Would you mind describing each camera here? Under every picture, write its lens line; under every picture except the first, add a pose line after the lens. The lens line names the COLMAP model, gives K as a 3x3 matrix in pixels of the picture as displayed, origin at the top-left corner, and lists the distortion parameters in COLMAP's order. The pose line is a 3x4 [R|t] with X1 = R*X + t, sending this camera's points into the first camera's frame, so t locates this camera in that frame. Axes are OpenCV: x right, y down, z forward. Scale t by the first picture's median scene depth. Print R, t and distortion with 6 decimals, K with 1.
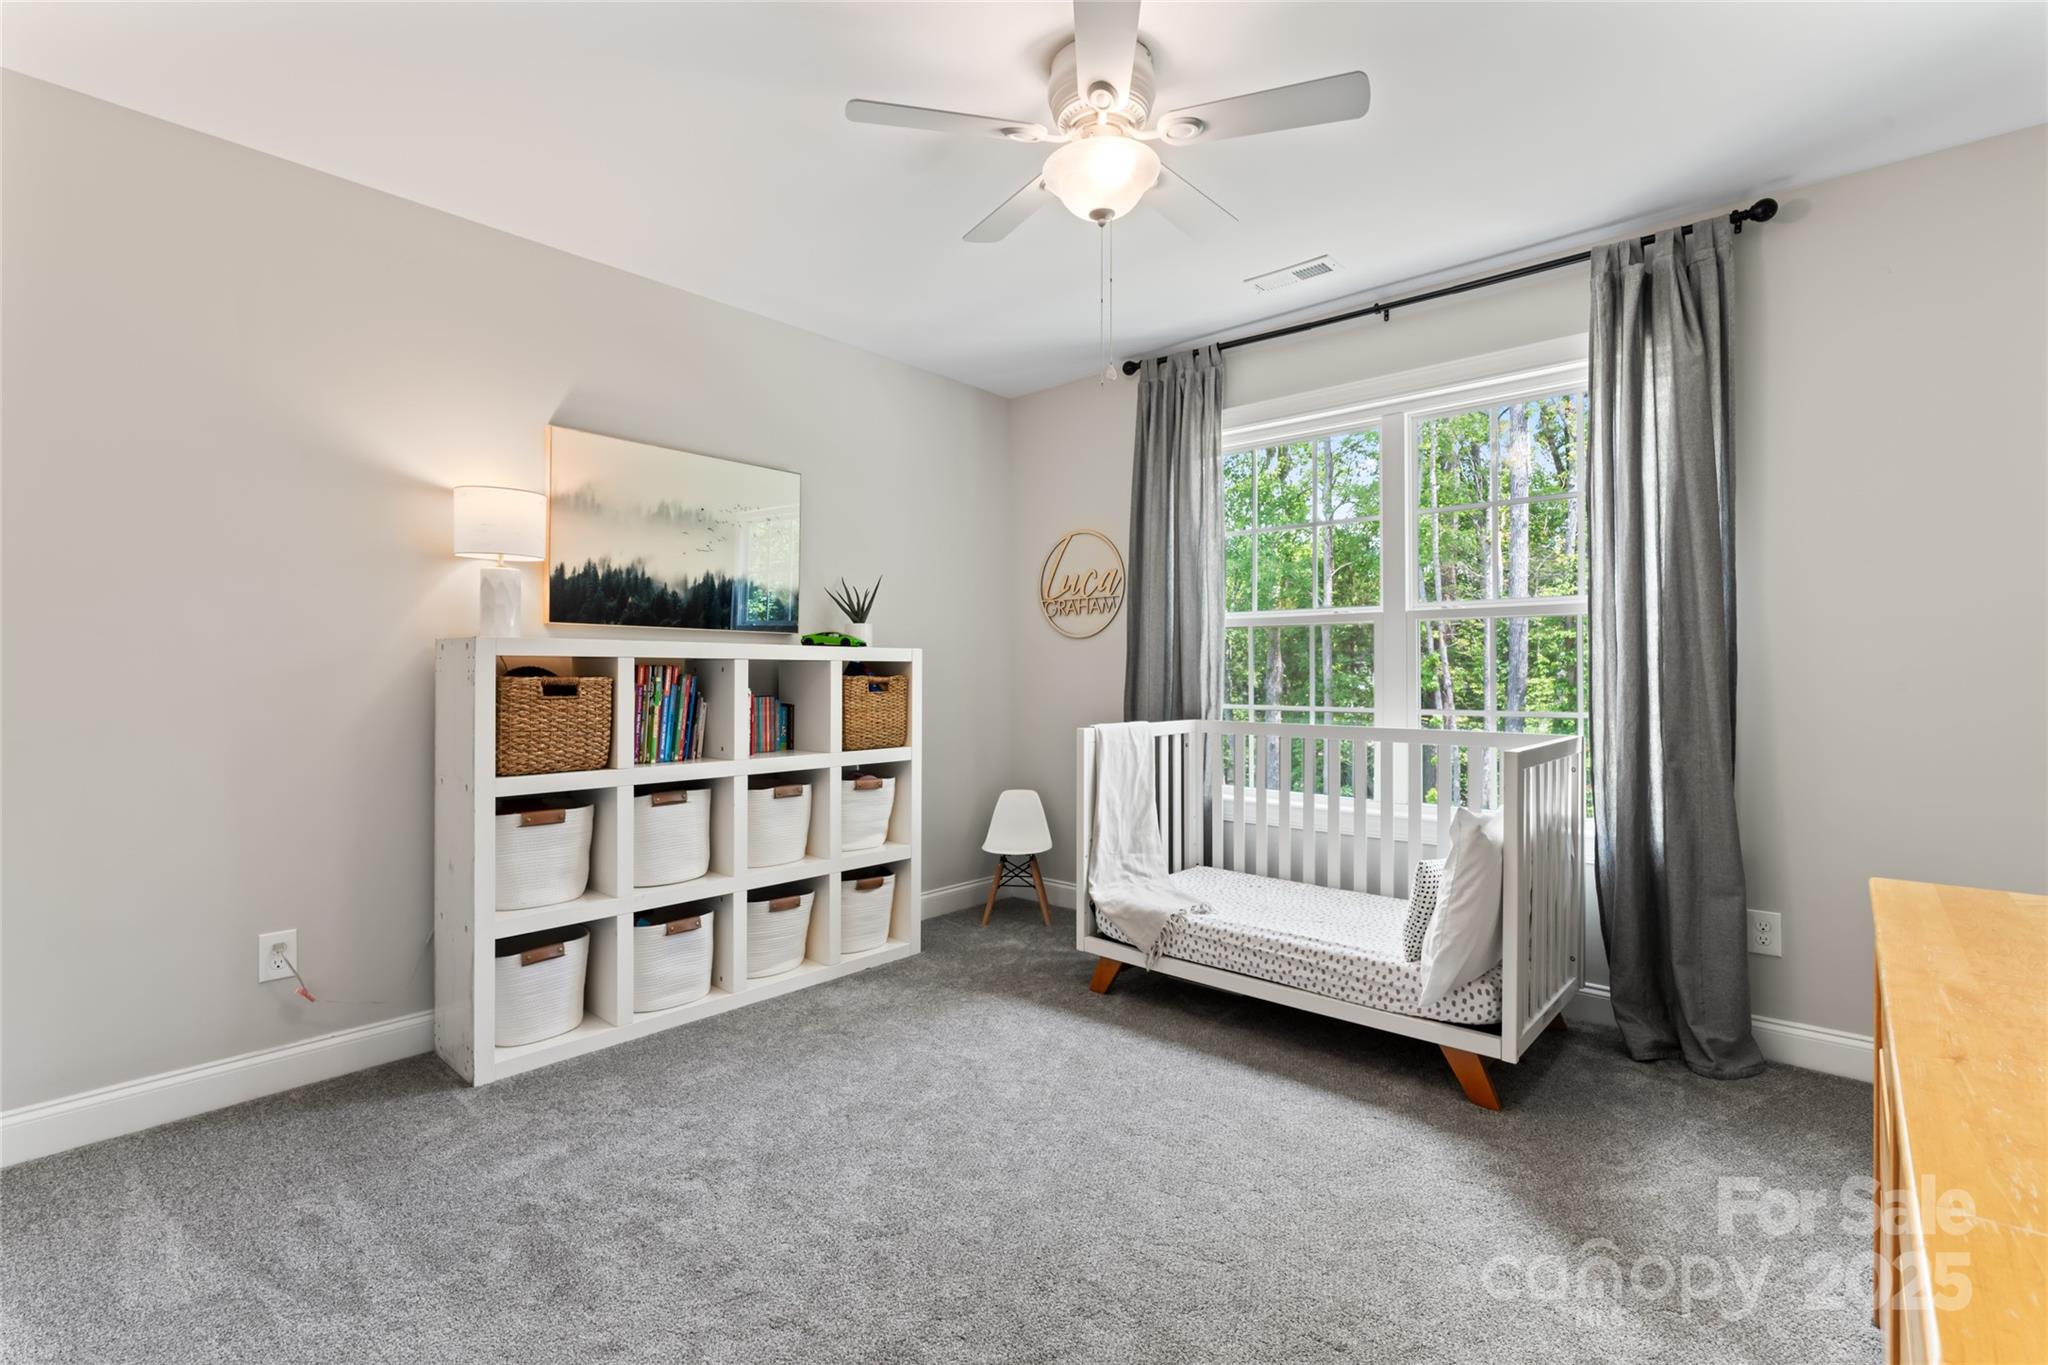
lens RADIAL K [[919.8, 0, 1022.0], [0, 919.8, 657.2], [0, 0, 1]] dist [0.001560, 0.000135]
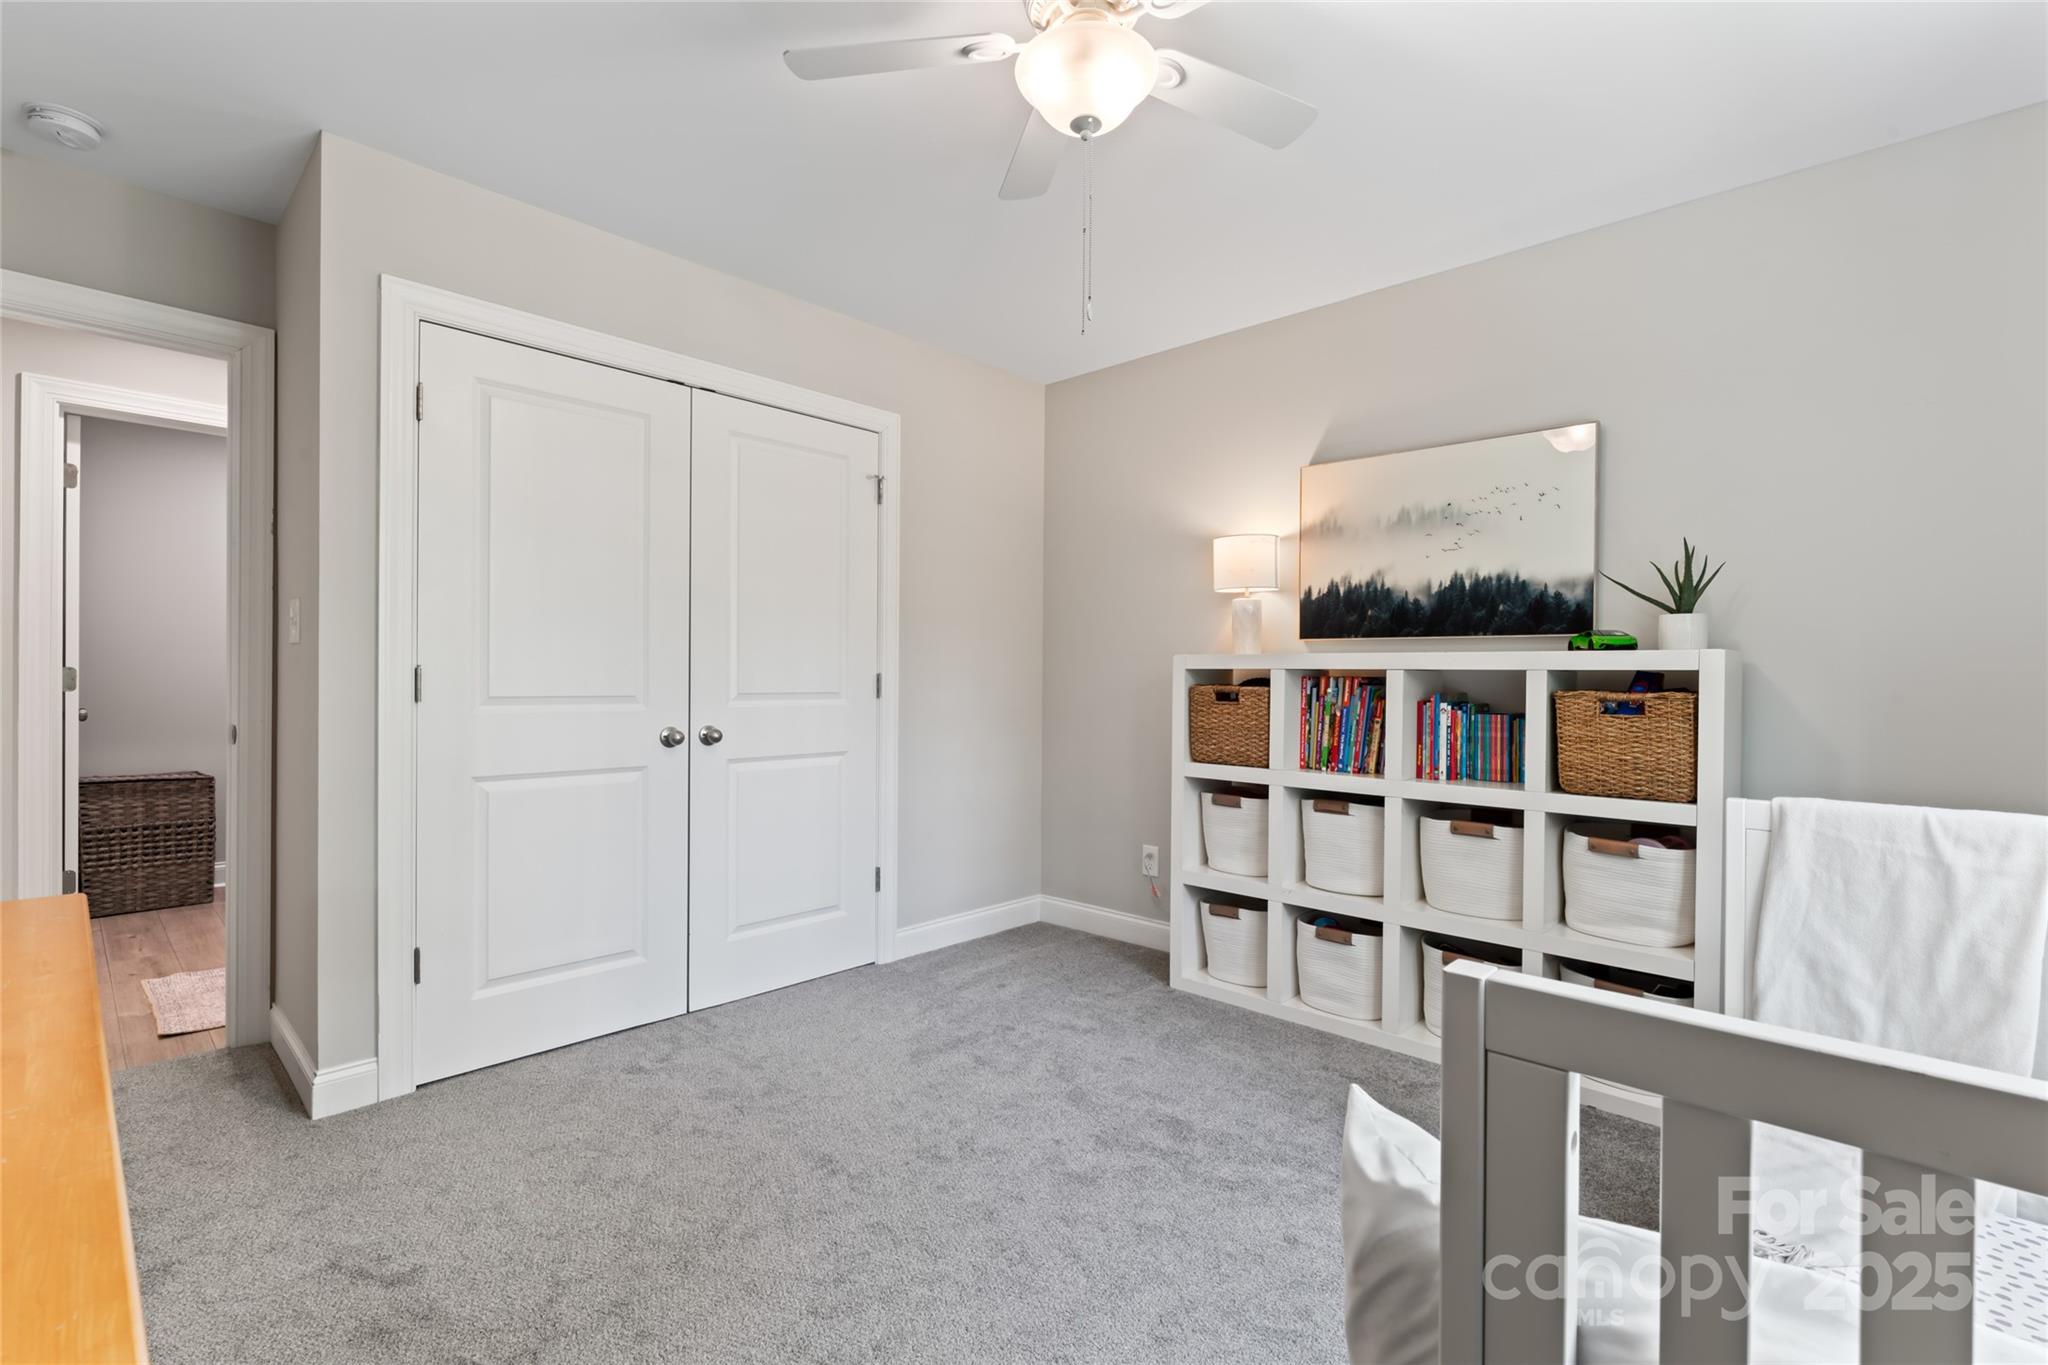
lens RADIAL K [[912.8, 0, 1024.0], [0, 912.8, 682.5], [0, 0, 1]] dist [-0.000658, -0.000075]
pose [[-0.024412, 0.000118, -0.999702, 0.618111], [0.002054, 0.999998, 0.000068, 0.014594], [0.999700, -0.002052, -0.024412, 0.669089]]
